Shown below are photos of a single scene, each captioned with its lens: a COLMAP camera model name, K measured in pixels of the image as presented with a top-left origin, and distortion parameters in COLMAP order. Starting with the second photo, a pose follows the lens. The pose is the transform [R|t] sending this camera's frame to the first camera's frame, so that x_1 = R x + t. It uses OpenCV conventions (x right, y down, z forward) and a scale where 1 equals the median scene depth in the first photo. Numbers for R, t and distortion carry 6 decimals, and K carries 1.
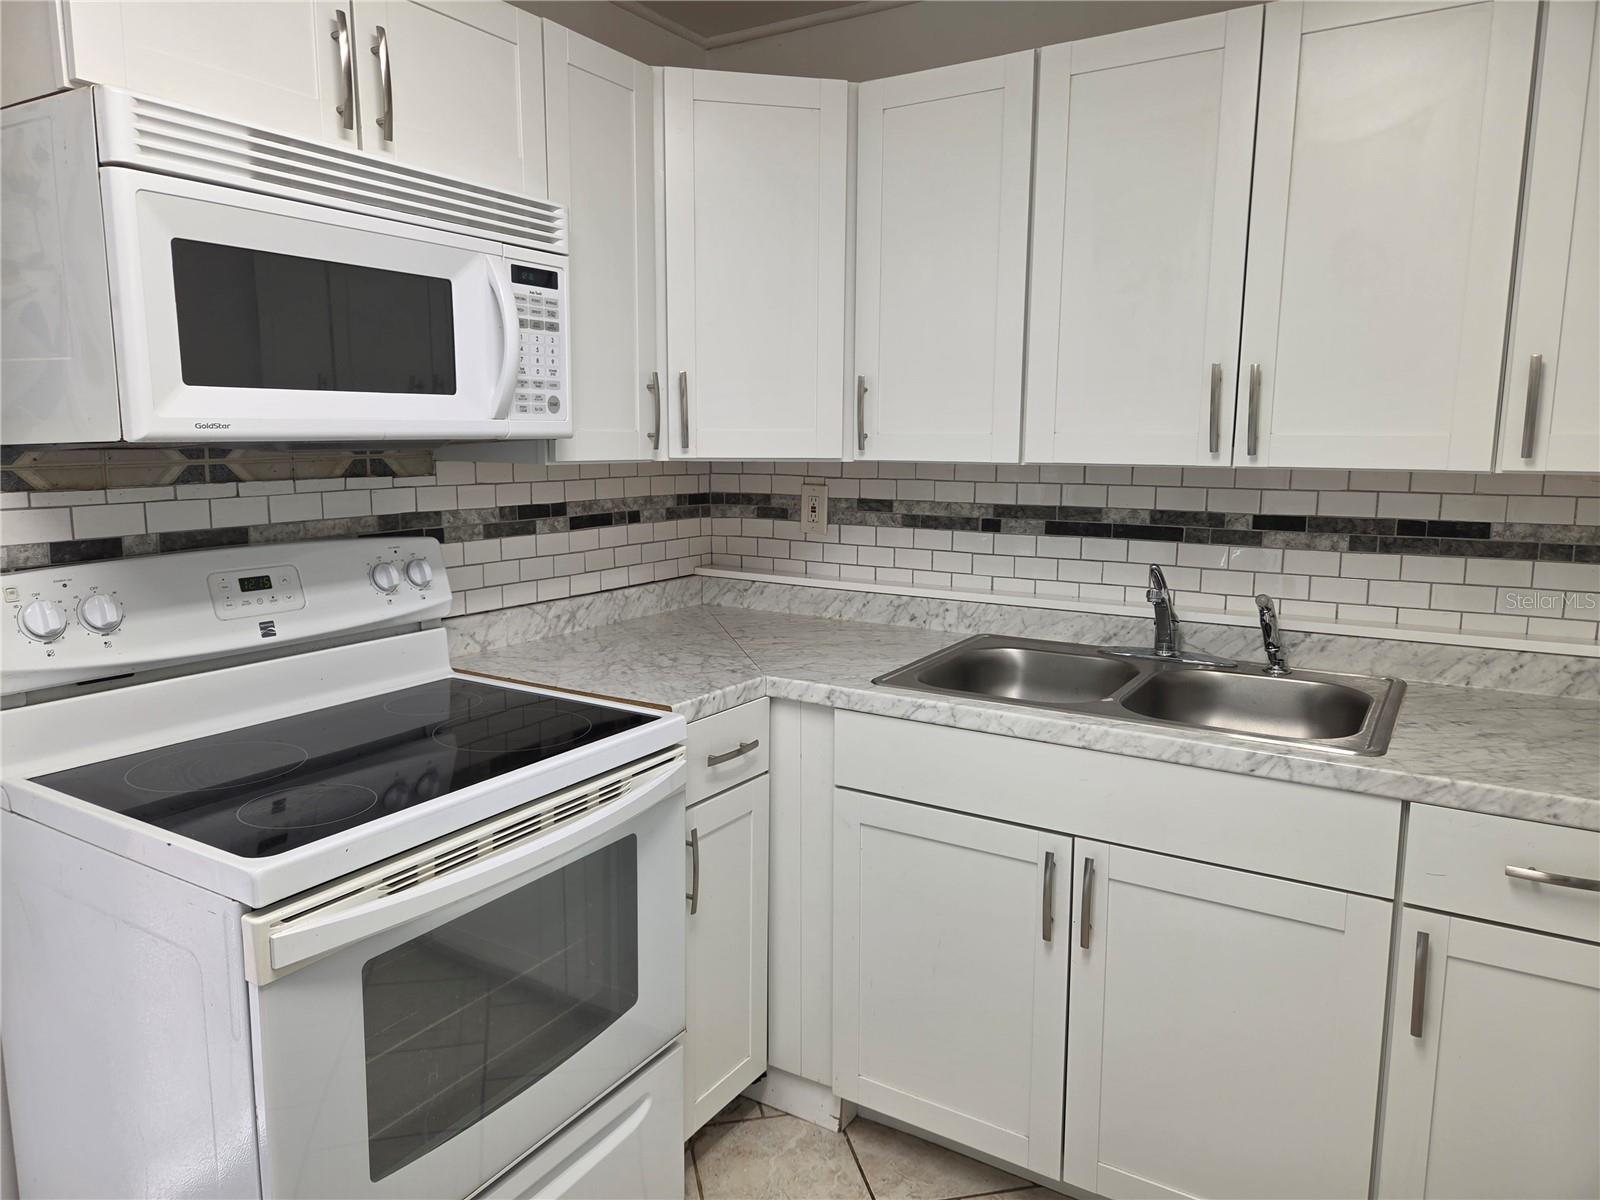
lens RADIAL K [[1065.5, 0, 790.3], [0, 1065.5, 592.0], [0, 0, 1]] dist [0.033479, -0.008375]
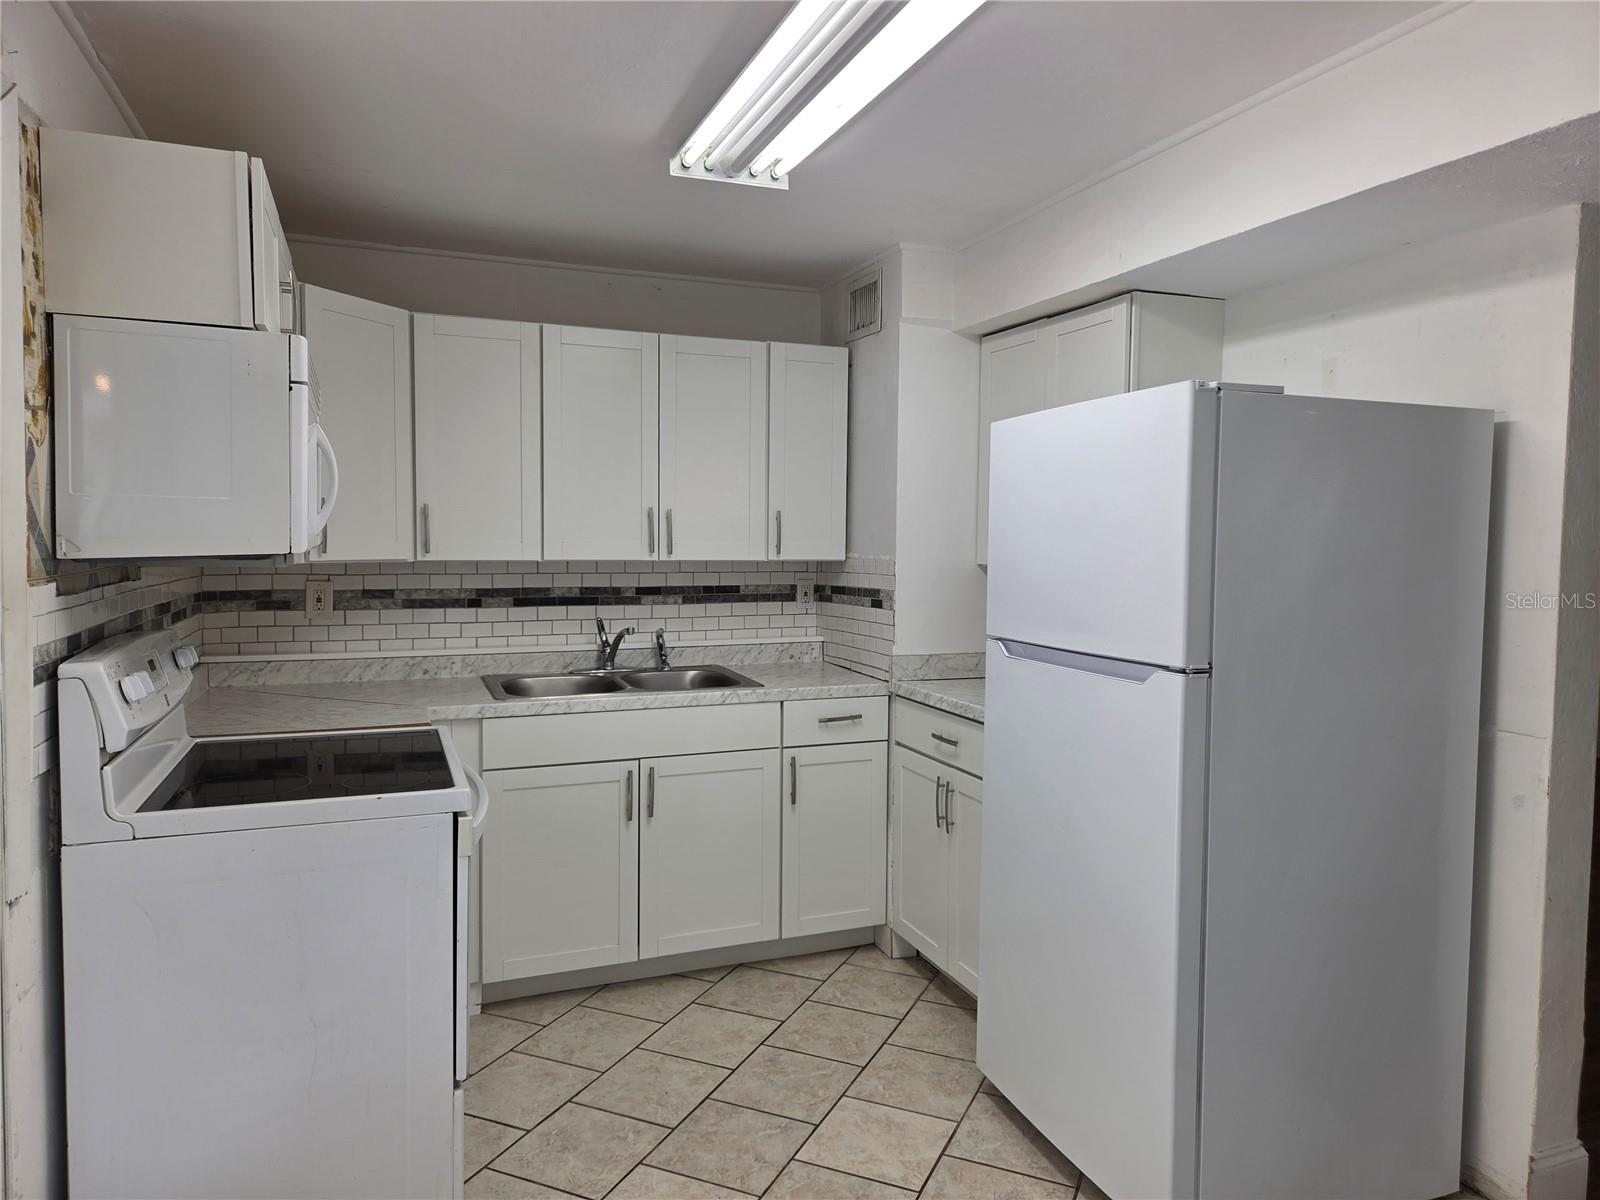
lens RADIAL K [[1065.5, 0, 808.8], [0, 1065.5, 596.0], [0, 0, 1]] dist [0.033479, -0.008375]
pose [[0.588555, -0.044412, 0.807236, -0.783927], [0.114849, 0.992956, -0.029107, 0.026233], [-0.800258, 0.109841, 0.589510, -0.267437]]
